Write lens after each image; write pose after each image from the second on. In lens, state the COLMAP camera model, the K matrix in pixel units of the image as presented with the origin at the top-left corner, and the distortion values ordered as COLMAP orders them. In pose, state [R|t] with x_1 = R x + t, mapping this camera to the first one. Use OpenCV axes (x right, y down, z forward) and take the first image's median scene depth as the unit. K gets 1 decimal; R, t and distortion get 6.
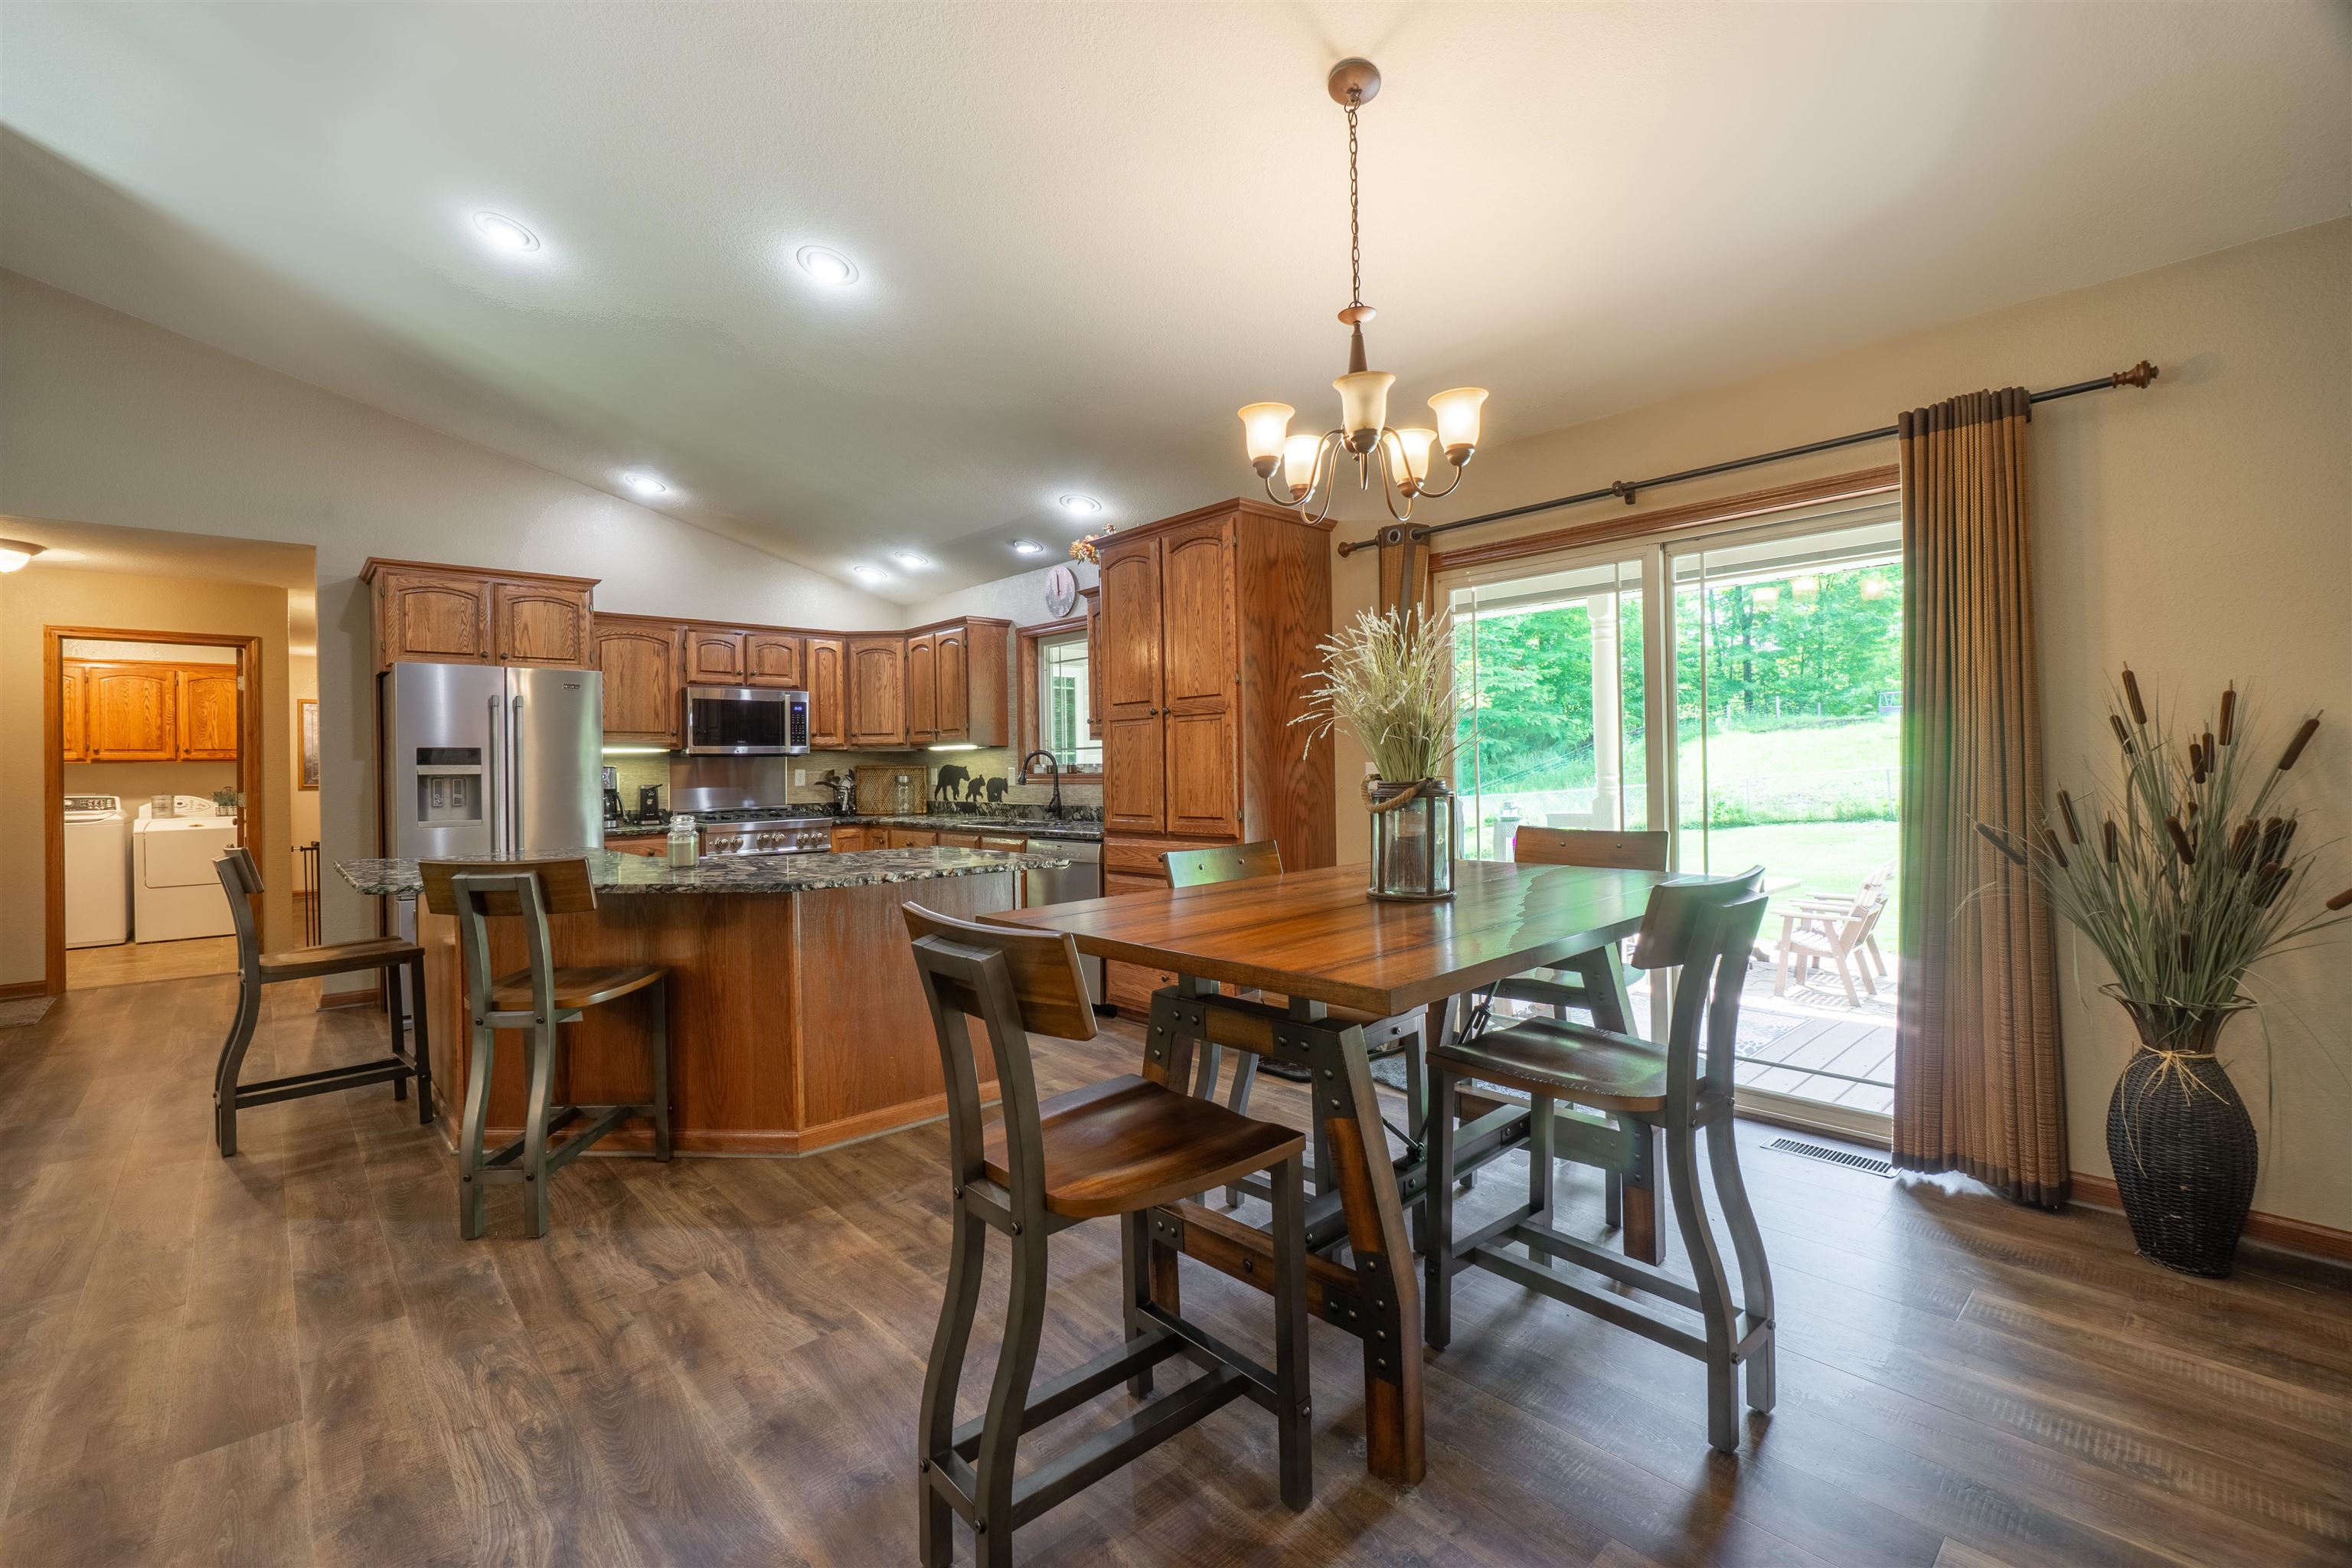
lens RADIAL K [[1013.9, 0, 1138.2], [0, 1013.9, 766.2], [0, 0, 1]] dist [-0.003380, 0.000033]
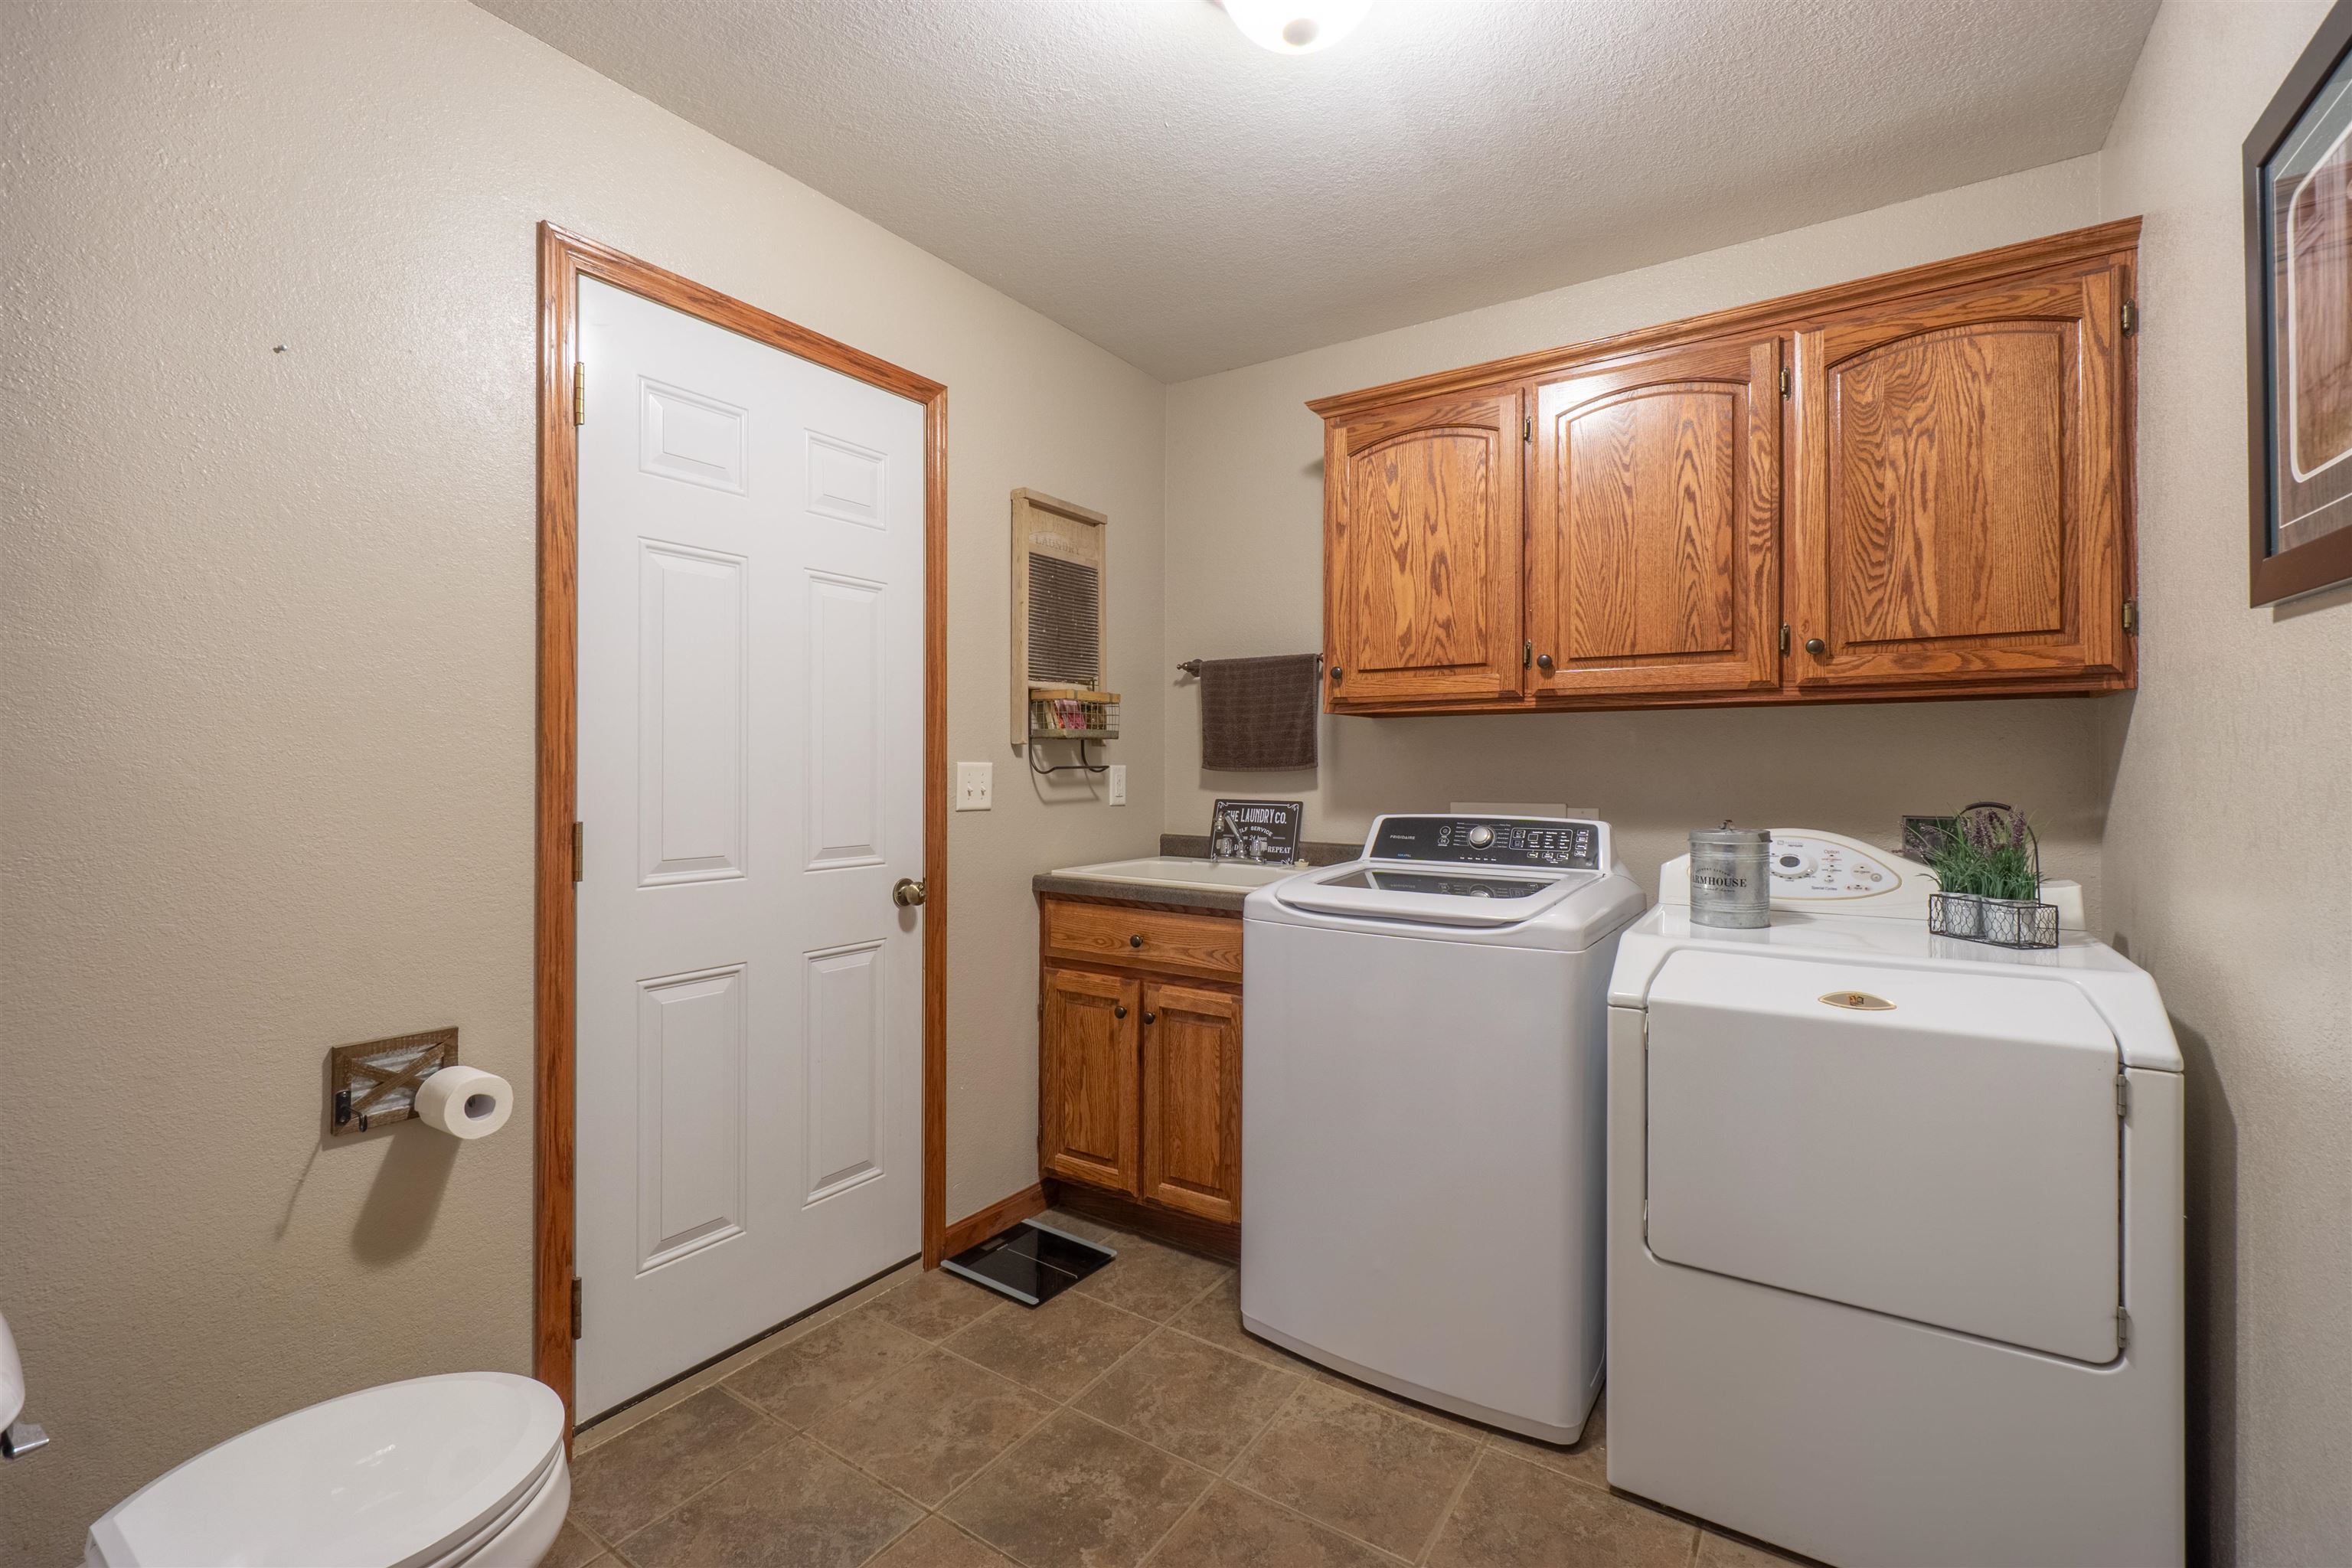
lens RADIAL K [[1013.9, 0, 1138.2], [0, 1013.9, 766.2], [0, 0, 1]] dist [-0.003380, 0.000033]
pose [[0.253296, 0.016134, -0.967254, -0.927800], [-0.004709, 0.999870, 0.015445, 0.012401], [0.967377, 0.000643, 0.253339, 0.969376]]
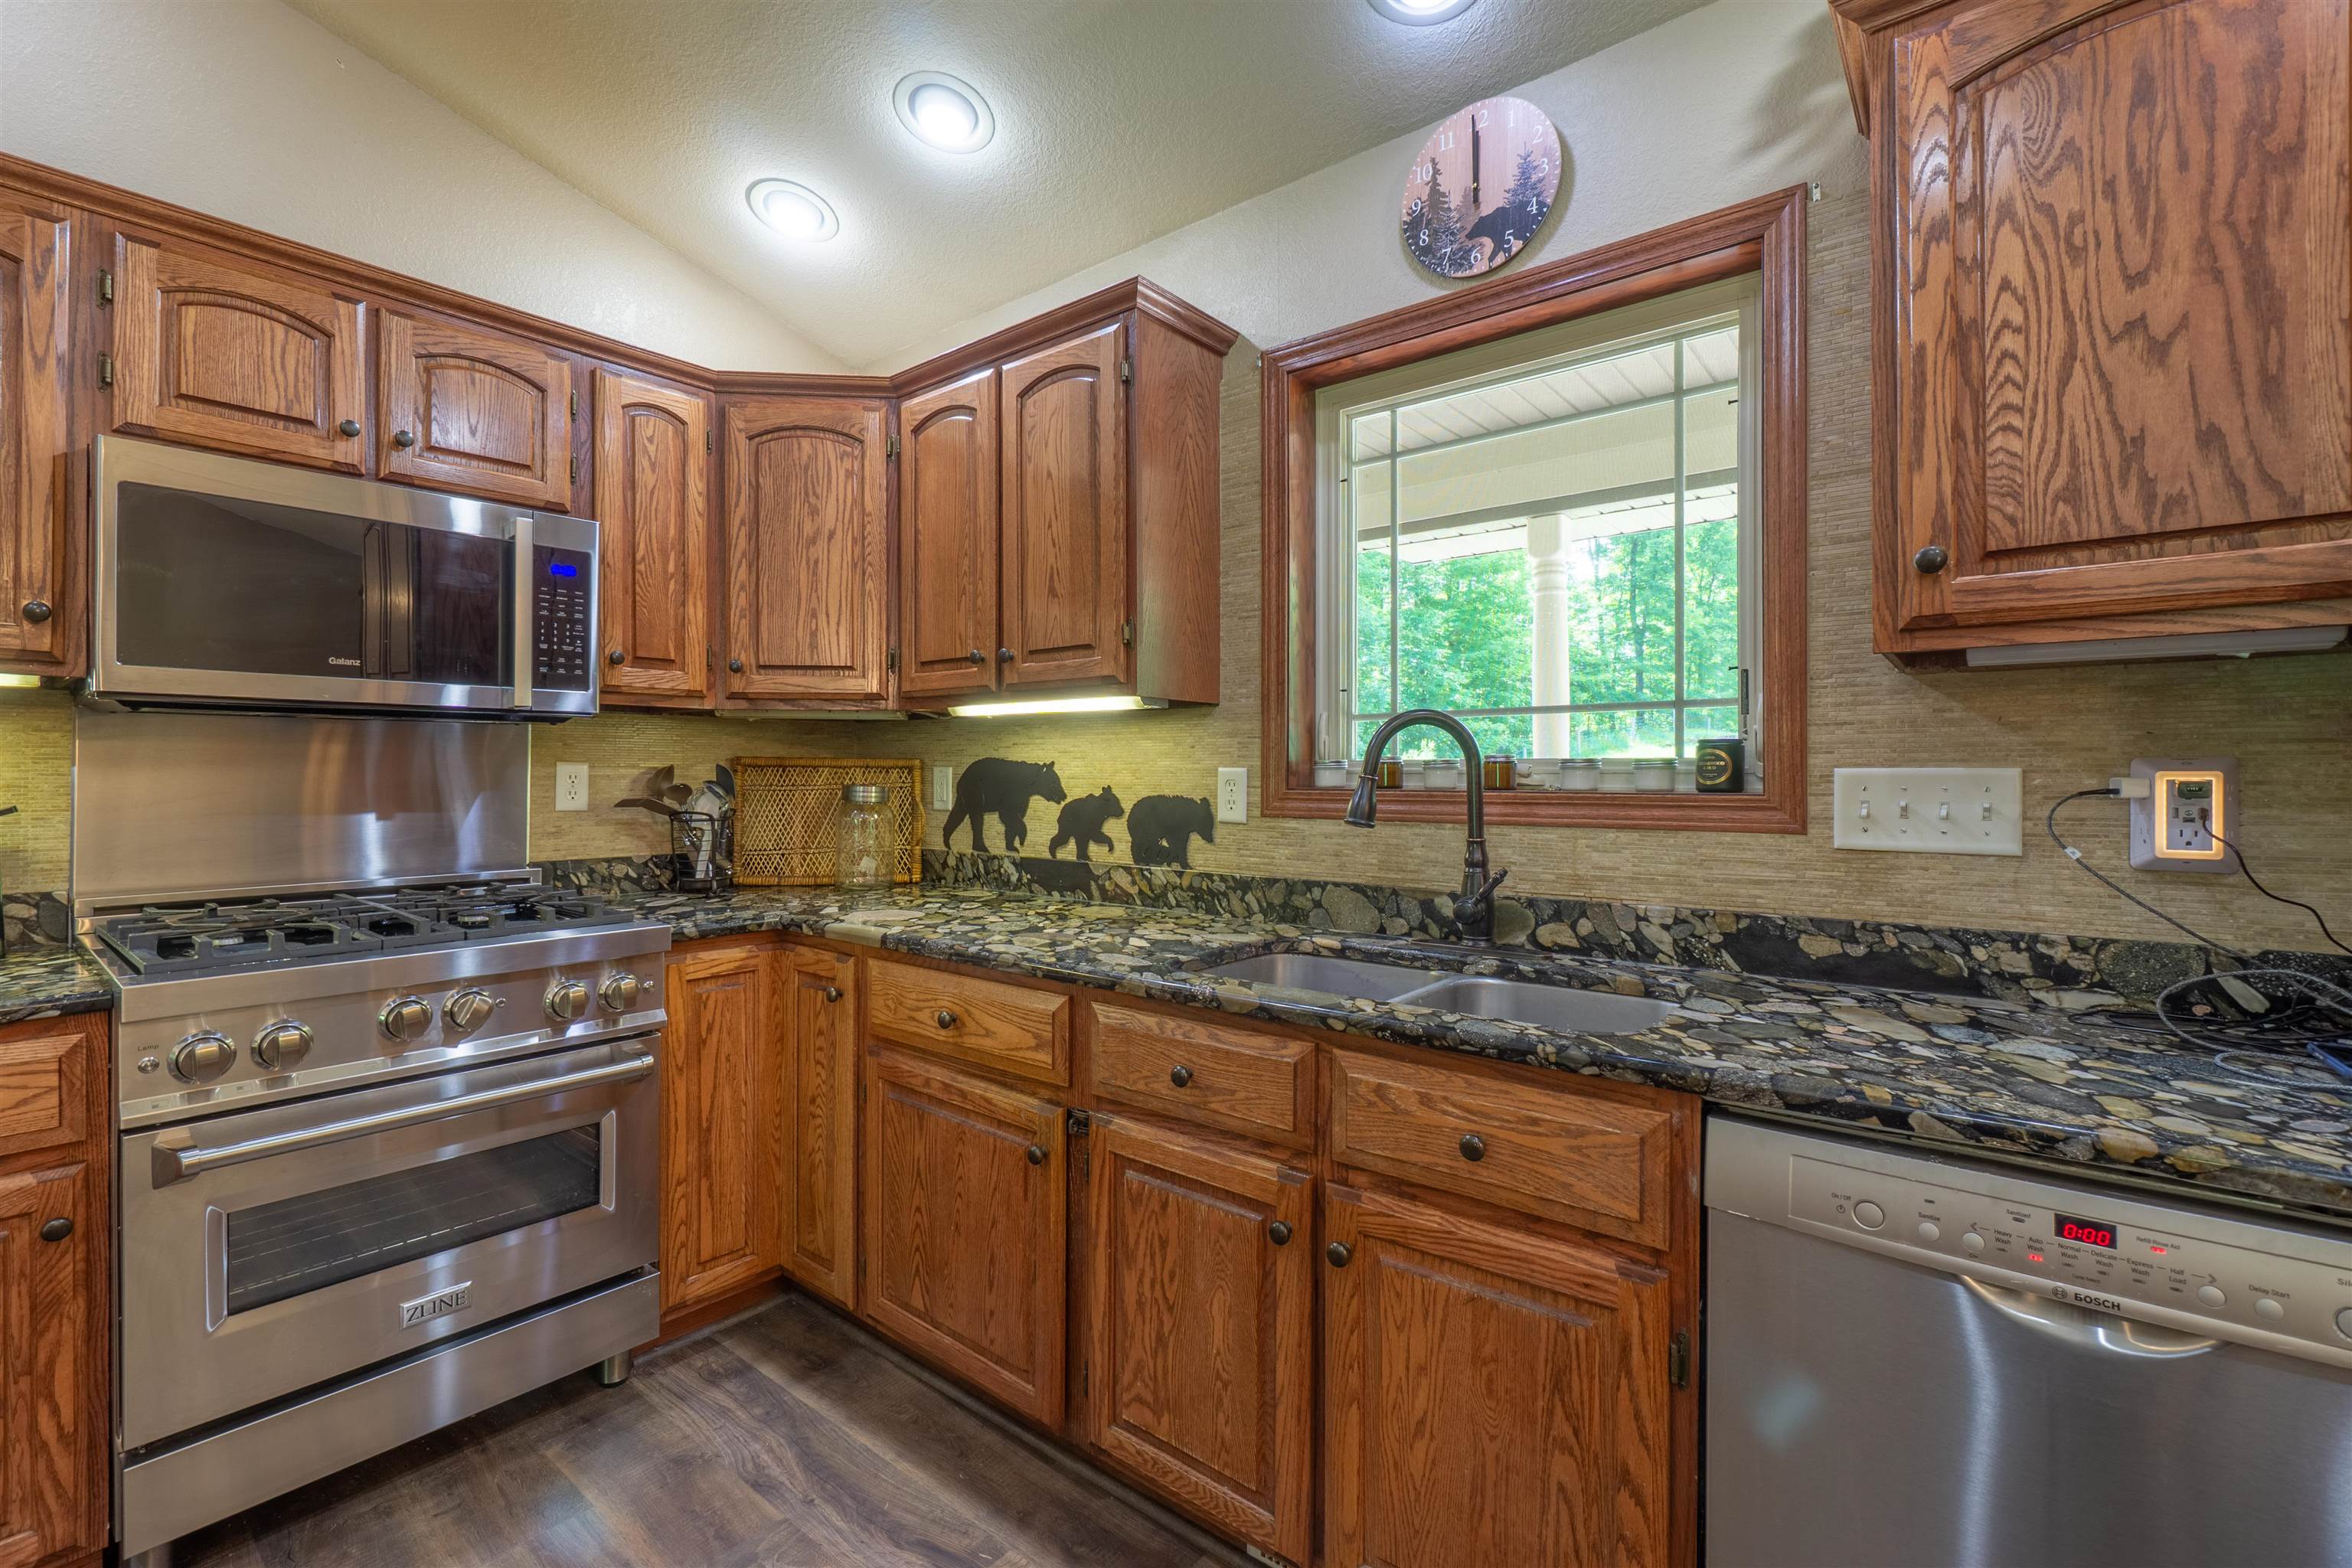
lens RADIAL K [[1051.8, 0, 1136.3], [0, 1051.8, 775.2], [0, 0, 1]] dist [-0.000866, 0.000259]
pose [[0.989230, 0.016329, 0.145455, -0.210260], [-0.016676, 0.999860, 0.001169, 0.004042], [-0.145416, -0.003582, 0.989364, 0.665202]]
